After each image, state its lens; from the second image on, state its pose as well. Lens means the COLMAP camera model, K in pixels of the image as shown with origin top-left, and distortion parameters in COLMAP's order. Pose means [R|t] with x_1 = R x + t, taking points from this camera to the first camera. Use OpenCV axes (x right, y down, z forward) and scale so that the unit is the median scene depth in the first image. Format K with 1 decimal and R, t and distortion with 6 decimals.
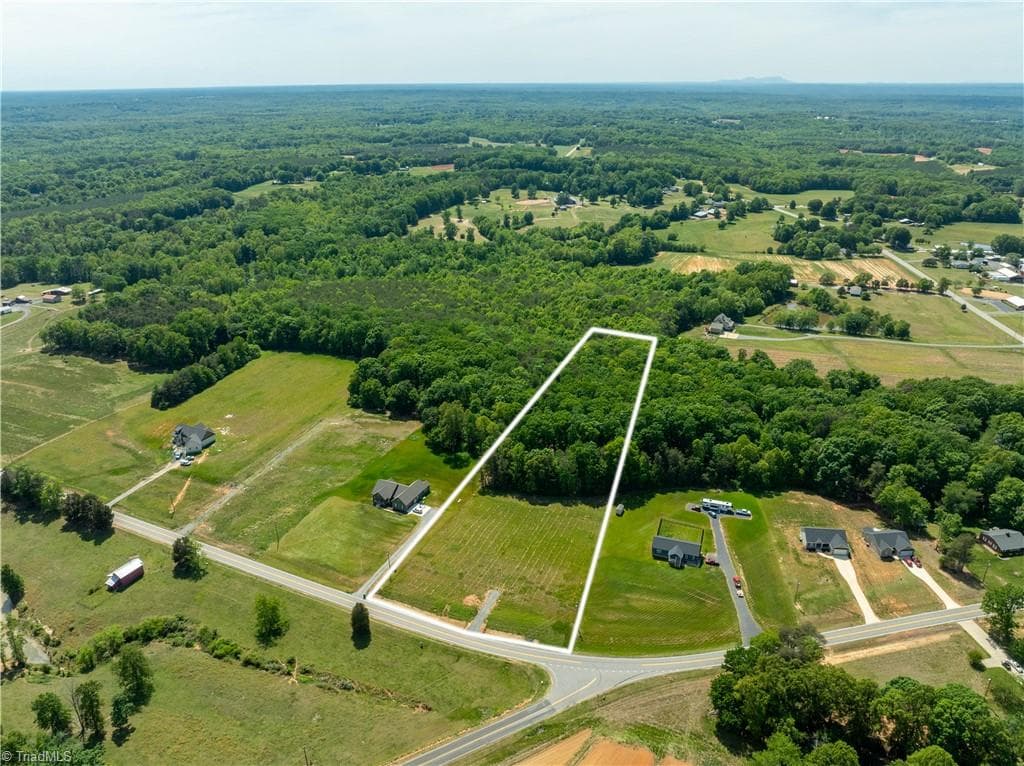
lens RADIAL K [[723.8, 0, 512.7], [0, 723.8, 377.0], [0, 0, 1]] dist [-0.044042, 0.008959]
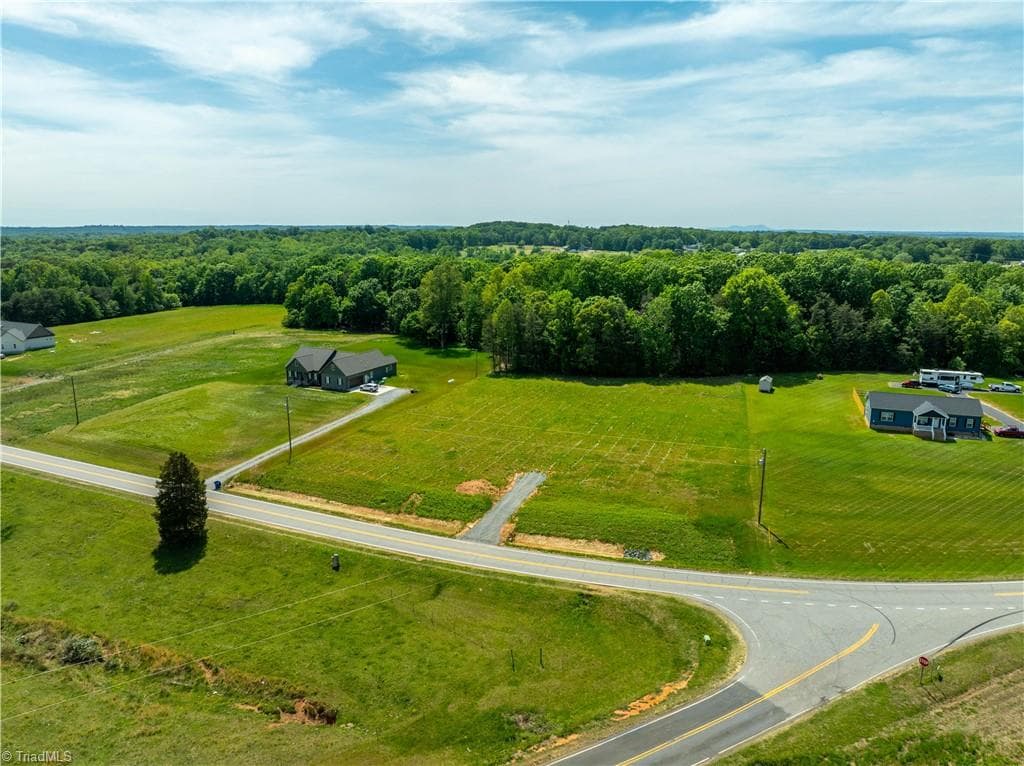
lens RADIAL K [[723.8, 0, 514.0], [0, 723.8, 374.9], [0, 0, 1]] dist [-0.044042, 0.008959]
pose [[0.999885, 0.012555, 0.008543, -0.033382], [-0.010688, 0.981450, -0.191419, 0.271008], [-0.010788, 0.191305, 0.981471, 0.490978]]
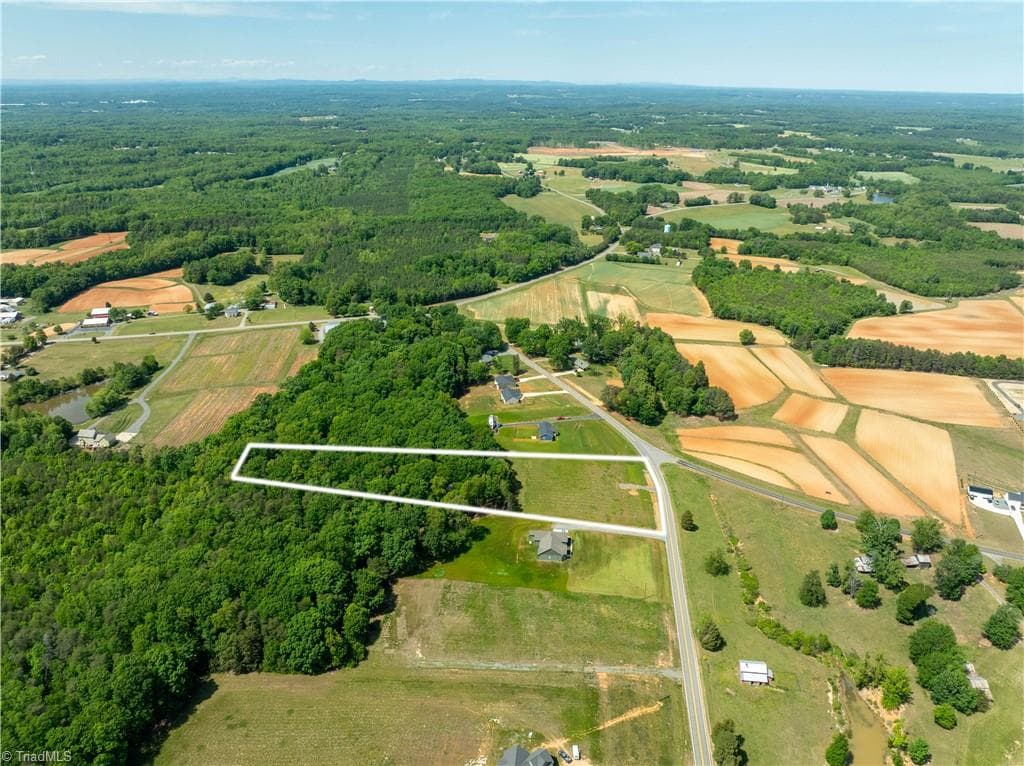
lens RADIAL K [[723.8, 0, 515.1], [0, 723.8, 376.2], [0, 0, 1]] dist [-0.044042, 0.008959]
pose [[-0.339656, -0.356407, 0.870407, -1.052379], [0.358481, 0.806514, 0.470134, -0.616823], [-0.869555, 0.471708, -0.146172, 1.115526]]
